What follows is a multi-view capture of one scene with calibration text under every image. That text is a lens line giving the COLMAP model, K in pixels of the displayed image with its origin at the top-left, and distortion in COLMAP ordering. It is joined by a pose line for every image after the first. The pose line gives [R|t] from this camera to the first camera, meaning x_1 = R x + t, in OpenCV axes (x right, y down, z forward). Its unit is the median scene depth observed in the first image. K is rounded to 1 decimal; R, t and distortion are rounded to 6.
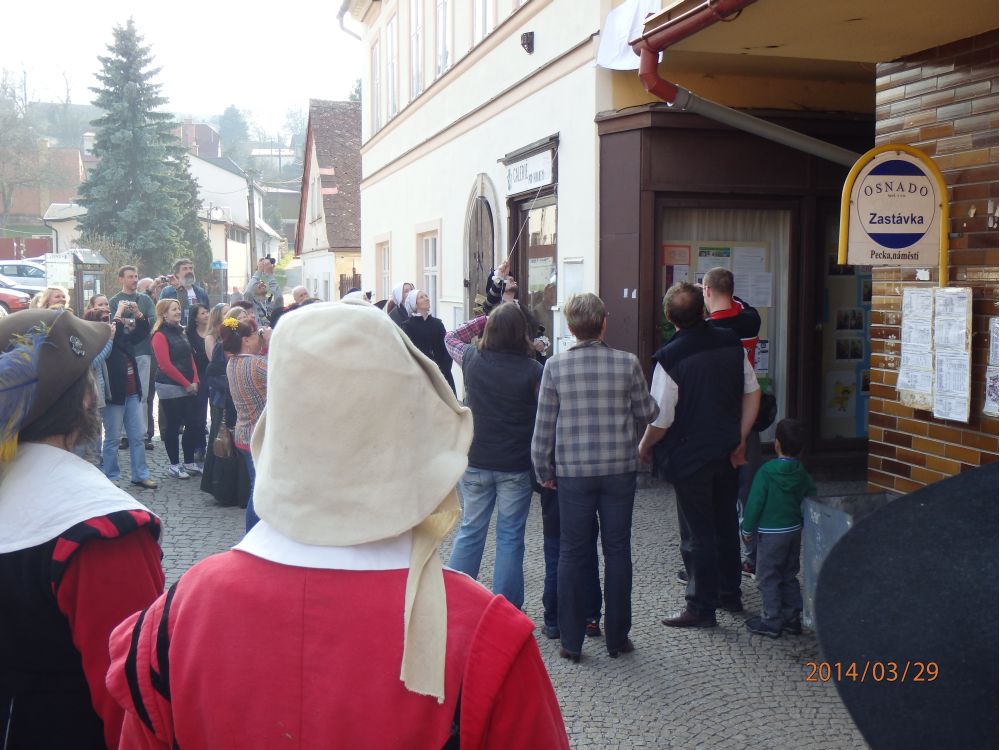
lens RADIAL K [[1244.7, 0, 500.0], [0, 1244.7, 375.0], [0, 0, 1]] dist [-0.021133, 0.002460]
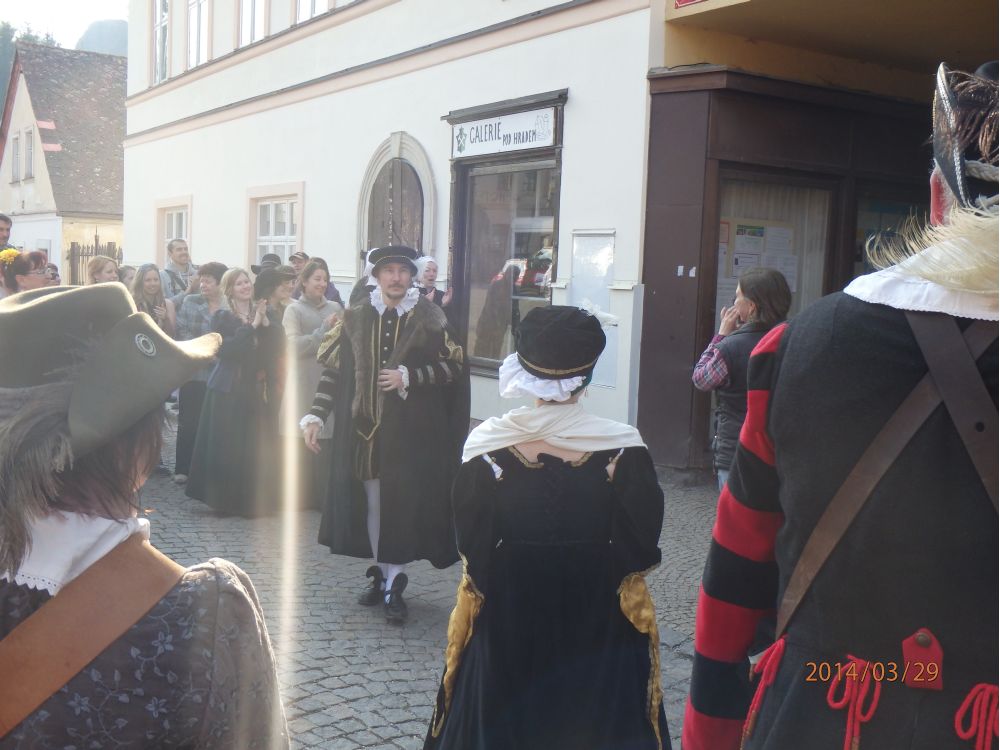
lens RADIAL K [[1244.7, 0, 500.0], [0, 1244.7, 375.0], [0, 0, 1]] dist [-0.021133, 0.002460]
pose [[0.948864, 0.013728, 0.315386, -0.296075], [-0.016560, 0.999843, 0.006303, 0.006259], [-0.315249, -0.011203, 0.948943, 0.174742]]
